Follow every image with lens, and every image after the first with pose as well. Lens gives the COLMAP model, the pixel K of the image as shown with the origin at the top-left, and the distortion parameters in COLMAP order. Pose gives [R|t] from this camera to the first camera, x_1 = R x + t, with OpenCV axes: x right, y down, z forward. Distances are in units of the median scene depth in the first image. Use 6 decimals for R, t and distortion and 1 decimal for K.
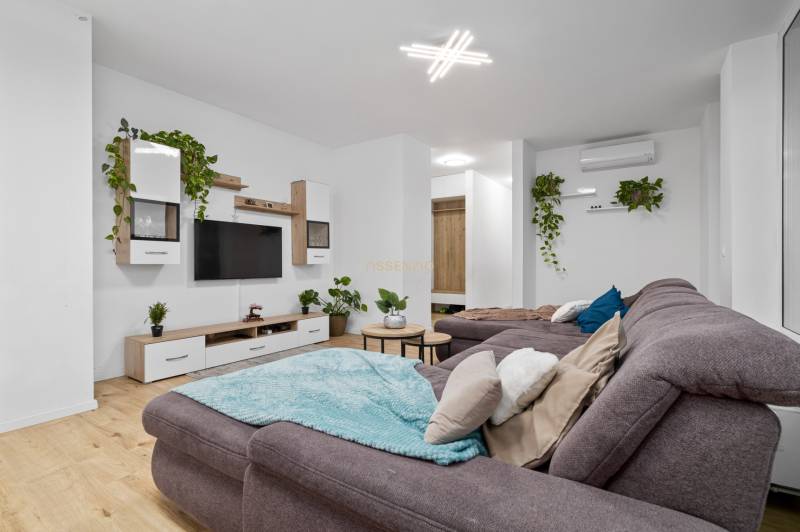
lens RADIAL K [[372.6, 0, 394.8], [0, 372.6, 265.5], [0, 0, 1]] dist [-0.015260, -0.001069]
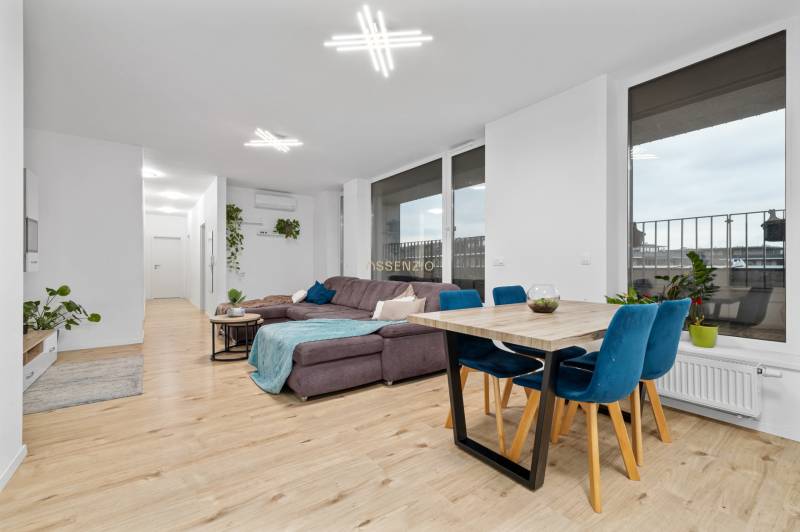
lens RADIAL K [[333.6, 0, 399.3], [0, 333.6, 267.9], [0, 0, 1]] dist [0.005088, 0.000144]
pose [[0.341337, -0.002759, 0.939937, -0.589415], [0.007337, 0.999973, 0.000271, -0.006419], [-0.939912, 0.006804, 0.341348, -0.007790]]
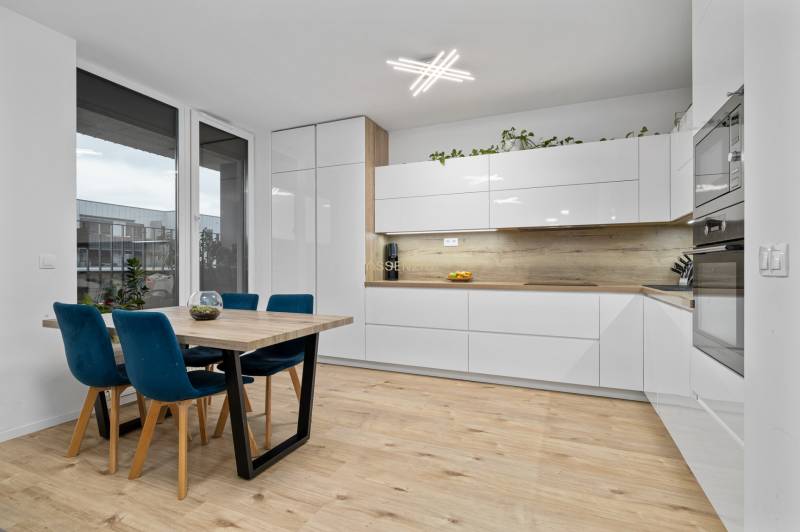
lens RADIAL K [[372.6, 0, 408.3], [0, 372.6, 271.9], [0, 0, 1]] dist [-0.015260, -0.001069]
pose [[-0.981408, 0.002845, -0.191913, 0.035521], [0.003175, 0.999994, -0.001415, -0.000815], [0.191908, -0.001998, -0.981411, 0.950497]]
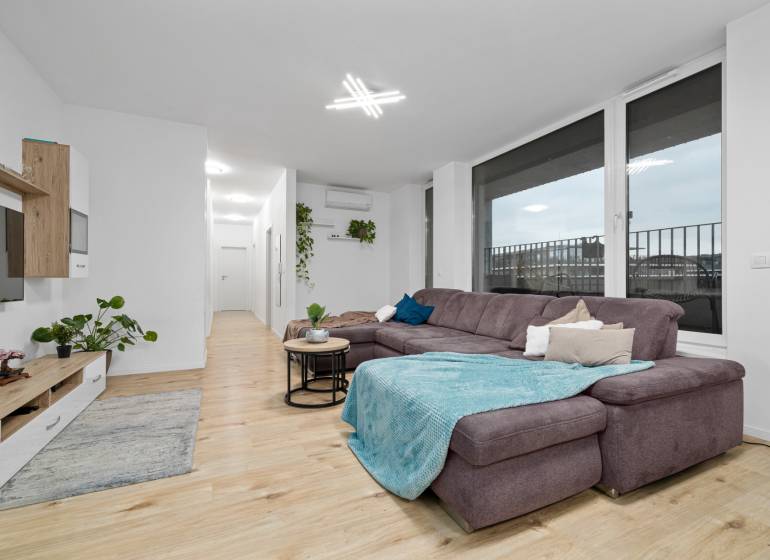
lens RADIAL K [[346.9, 0, 392.6], [0, 346.9, 281.9], [0, 0, 1]] dist [-0.000069, 0.000029]
pose [[0.504560, -0.003094, 0.863371, -0.427332], [0.004117, 0.999991, 0.001177, 0.003884], [-0.863367, 0.002961, 0.504568, 0.210134]]
